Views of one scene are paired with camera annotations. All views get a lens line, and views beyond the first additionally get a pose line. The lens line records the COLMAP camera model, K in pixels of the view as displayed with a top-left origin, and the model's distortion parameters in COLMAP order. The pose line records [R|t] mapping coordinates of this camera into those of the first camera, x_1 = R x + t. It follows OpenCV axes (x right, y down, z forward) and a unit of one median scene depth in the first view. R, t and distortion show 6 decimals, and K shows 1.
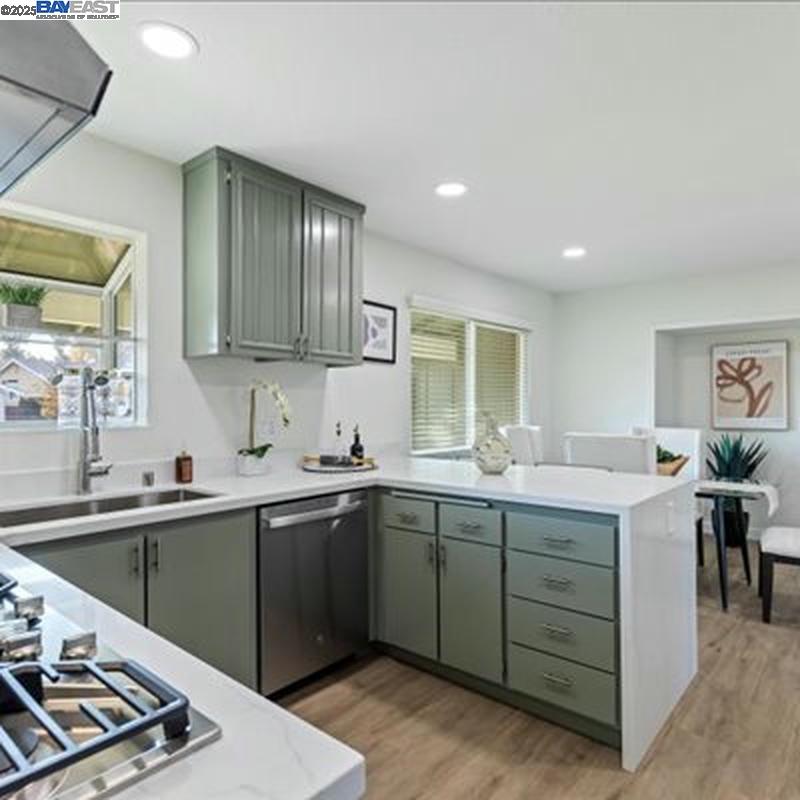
lens RADIAL K [[542.8, 0, 400.6], [0, 542.8, 401.9], [0, 0, 1]] dist [0.004997, 0.003078]
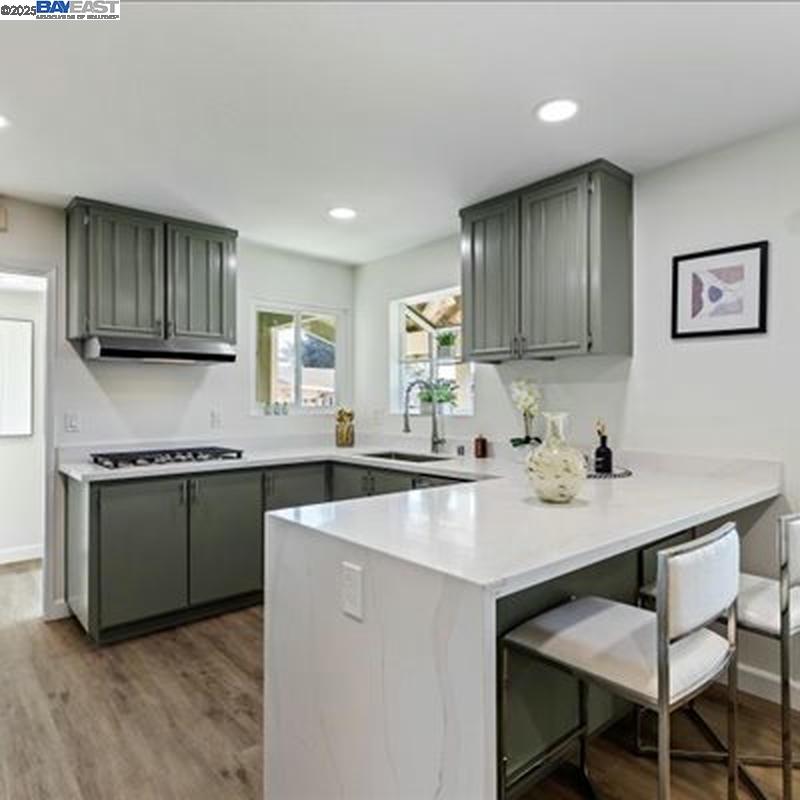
lens RADIAL K [[542.8, 0, 397.8], [0, 542.8, 393.9], [0, 0, 1]] dist [0.004997, 0.003078]
pose [[-0.153978, -0.007744, -0.988044, 0.895398], [0.012286, 0.999877, -0.009751, 0.000347], [0.987998, -0.013640, -0.153864, 0.921797]]
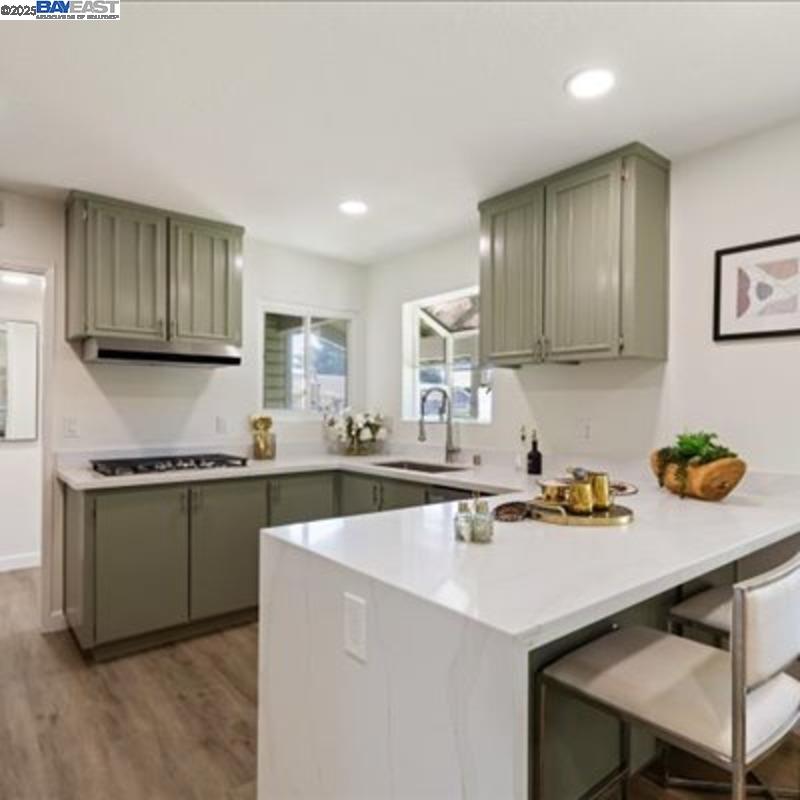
lens RADIAL K [[542.8, 0, 397.9], [0, 542.8, 408.4], [0, 0, 1]] dist [0.004997, 0.003078]
pose [[-0.178139, 0.004161, -0.983997, 0.823363], [0.004479, 0.999984, 0.003417, 0.002289], [0.983995, -0.003799, -0.178155, 0.911665]]
